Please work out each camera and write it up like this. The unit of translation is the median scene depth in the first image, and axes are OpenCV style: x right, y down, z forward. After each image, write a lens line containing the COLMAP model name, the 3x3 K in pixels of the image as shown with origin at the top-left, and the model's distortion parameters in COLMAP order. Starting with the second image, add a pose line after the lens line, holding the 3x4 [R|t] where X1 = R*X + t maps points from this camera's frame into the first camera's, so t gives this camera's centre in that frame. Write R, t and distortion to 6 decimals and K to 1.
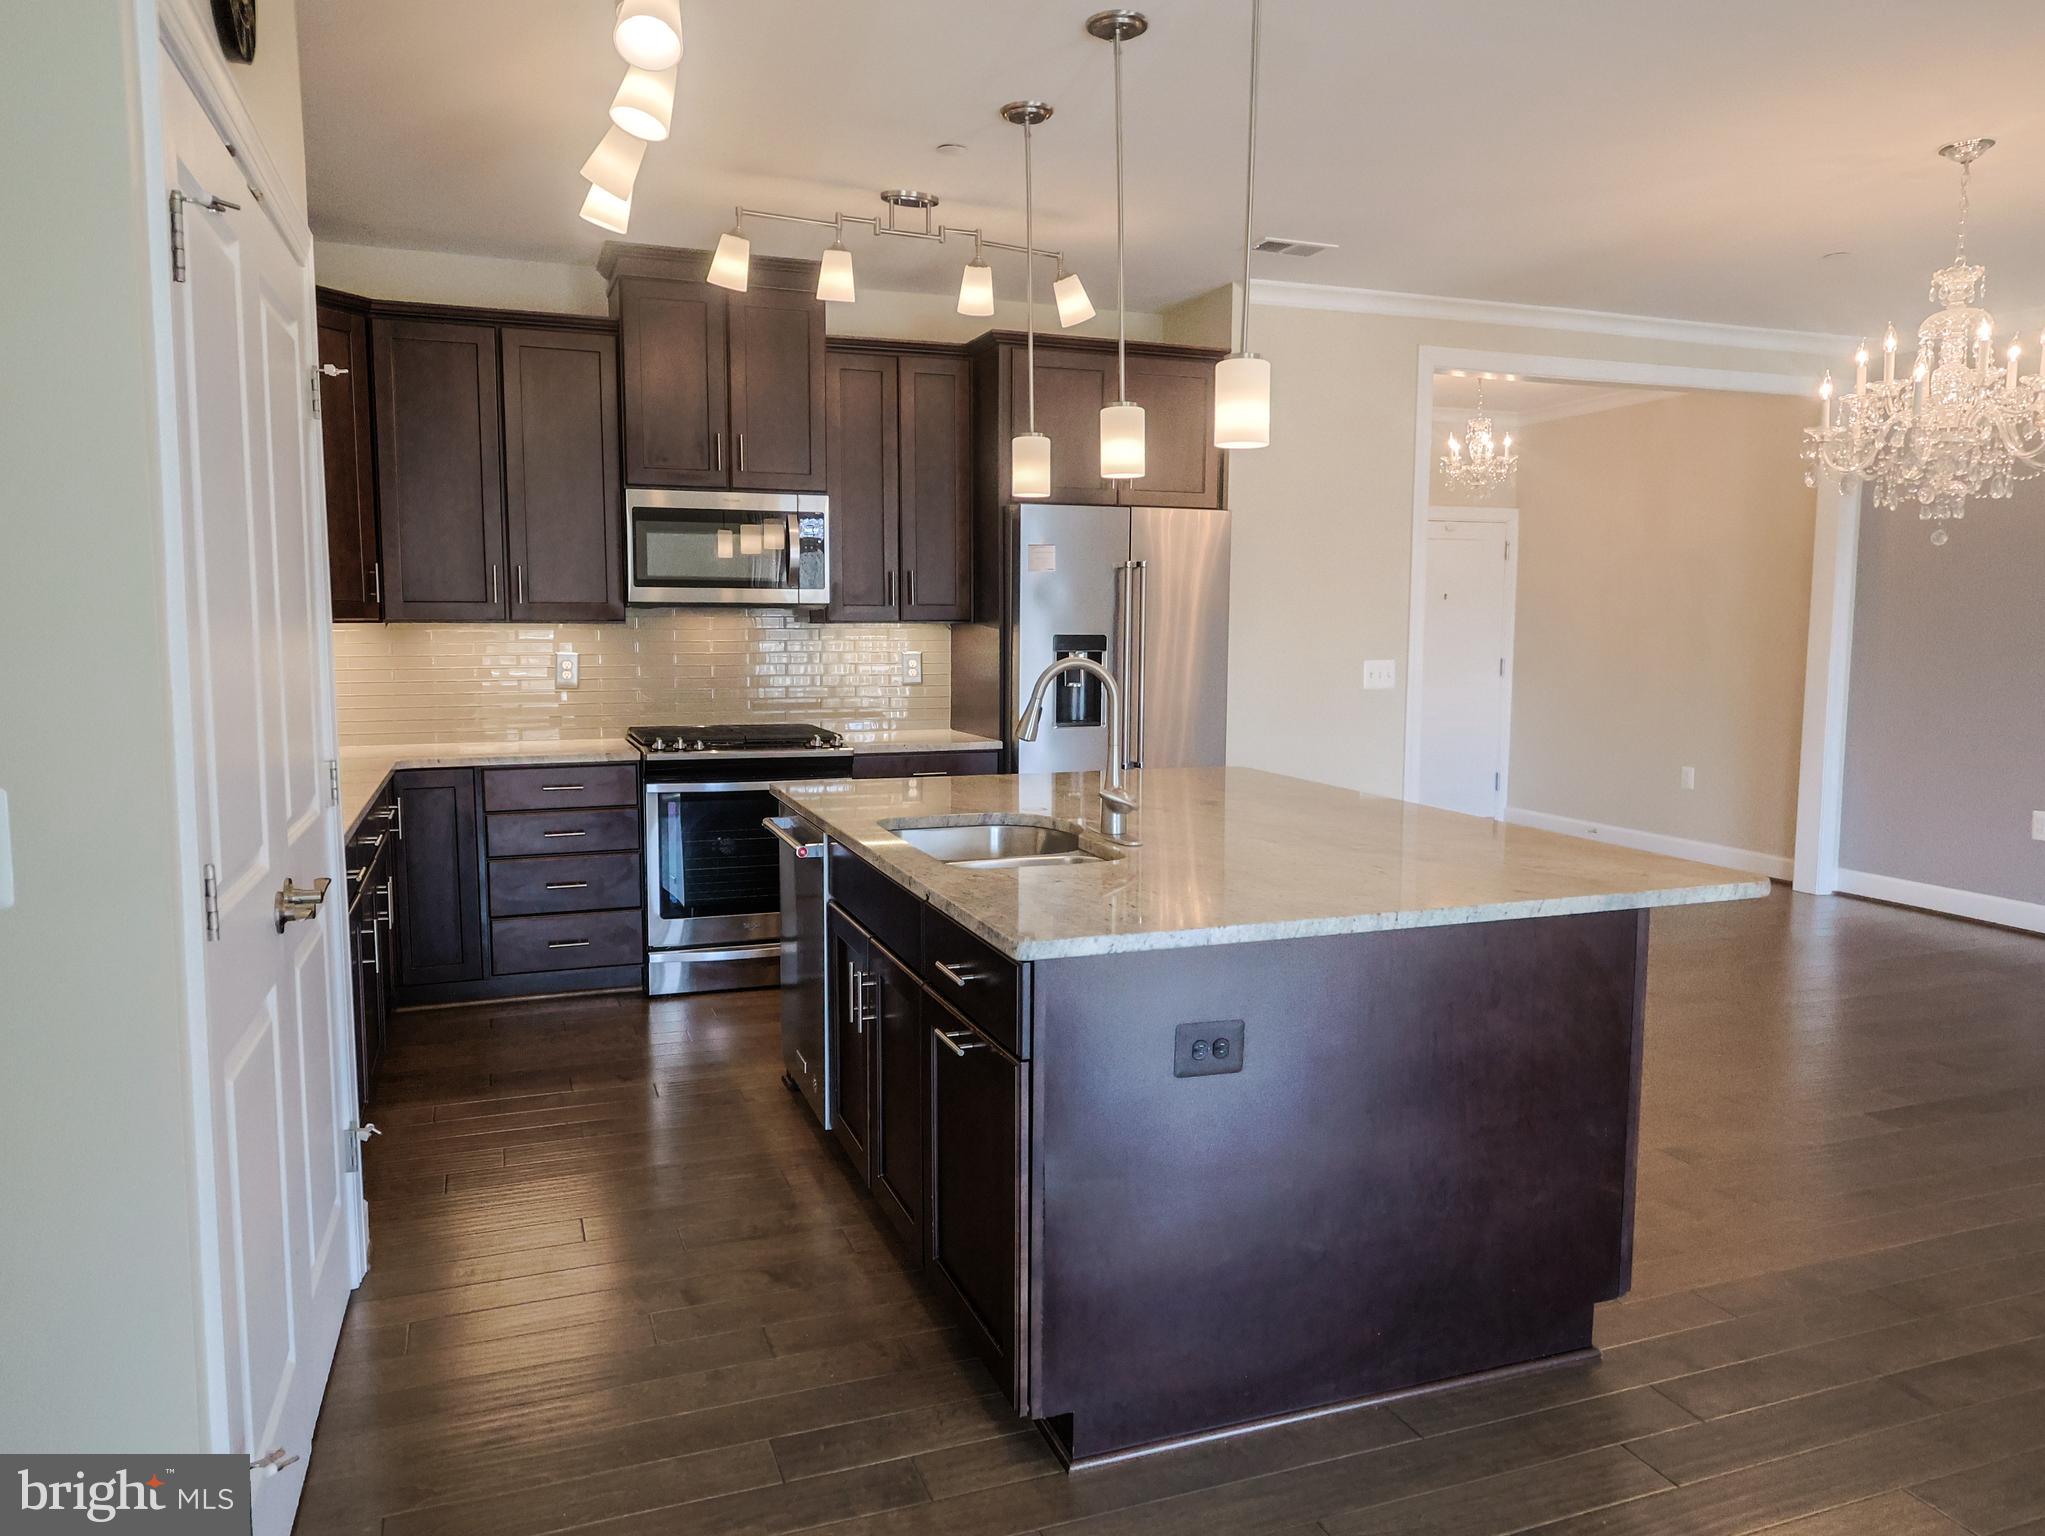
lens RADIAL K [[1393.3, 0, 1019.5], [0, 1393.3, 763.1], [0, 0, 1]] dist [0.007348, -0.000484]
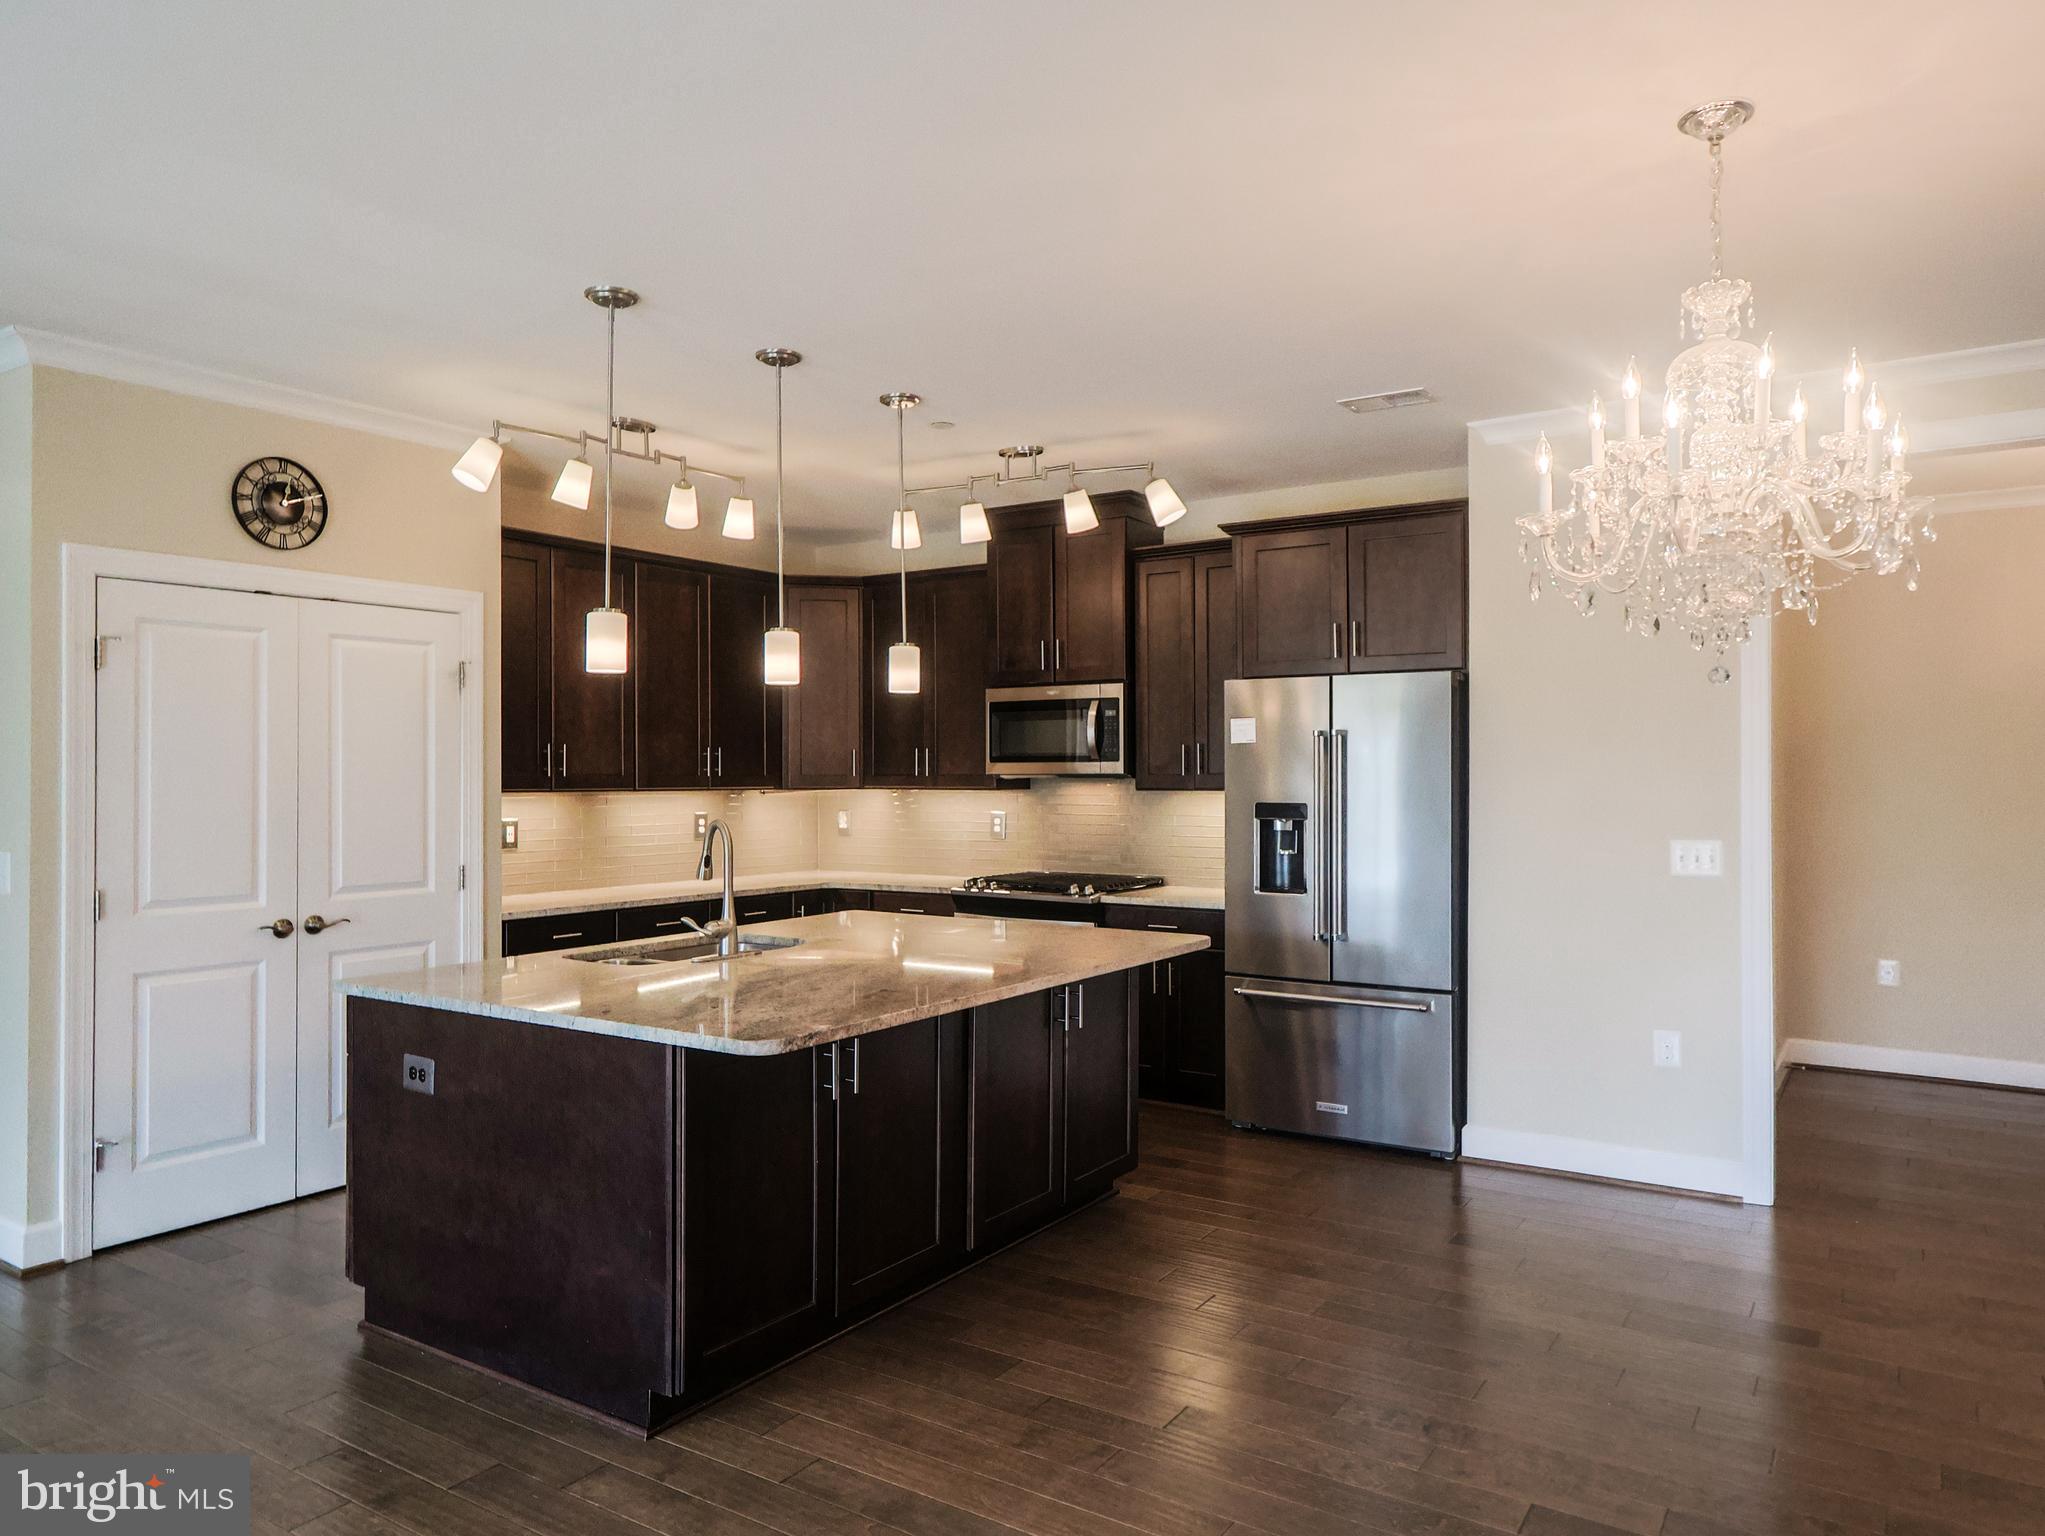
lens RADIAL K [[1357.9, 0, 1014.3], [0, 1357.9, 768.9], [0, 0, 1]] dist [0.005000, 0.000416]
pose [[0.585904, -0.006704, -0.810353, 0.736341], [-0.080234, 0.994573, -0.066239, -0.035868], [0.806399, 0.103827, 0.582186, 0.263743]]
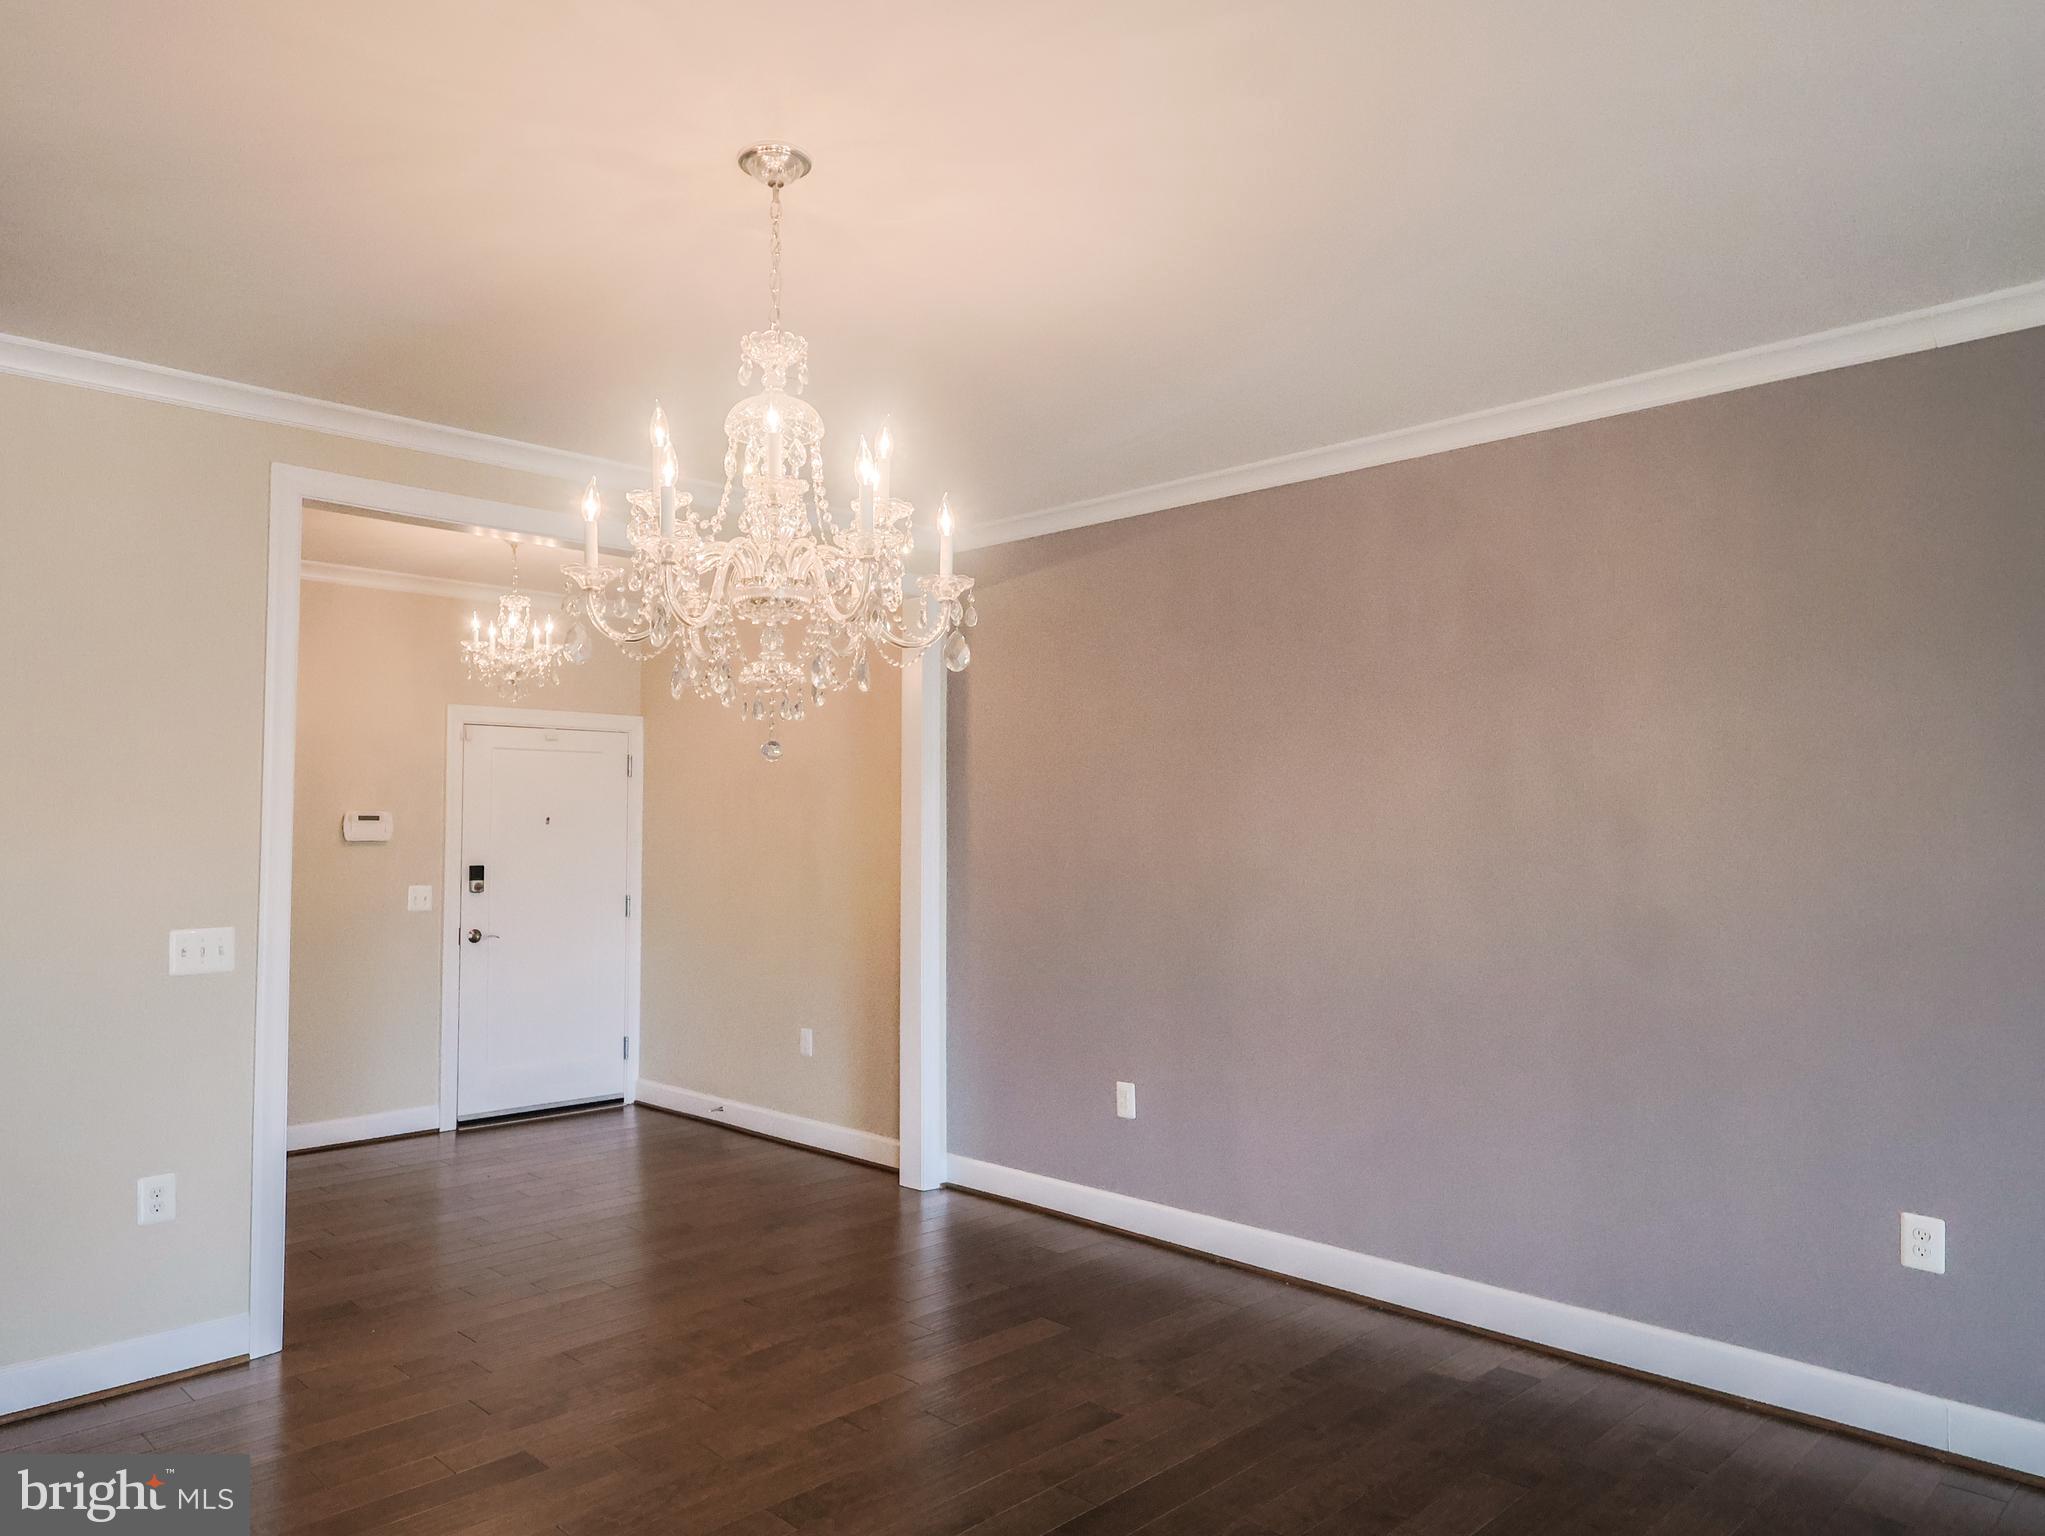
lens RADIAL K [[1357.9, 0, 1014.3], [0, 1357.9, 768.9], [0, 0, 1]] dist [0.005000, 0.000416]
pose [[0.906329, 0.018621, 0.422162, 0.369948], [0.044527, 0.989259, -0.139228, -0.047670], [-0.420220, 0.144984, 0.895765, 0.306891]]
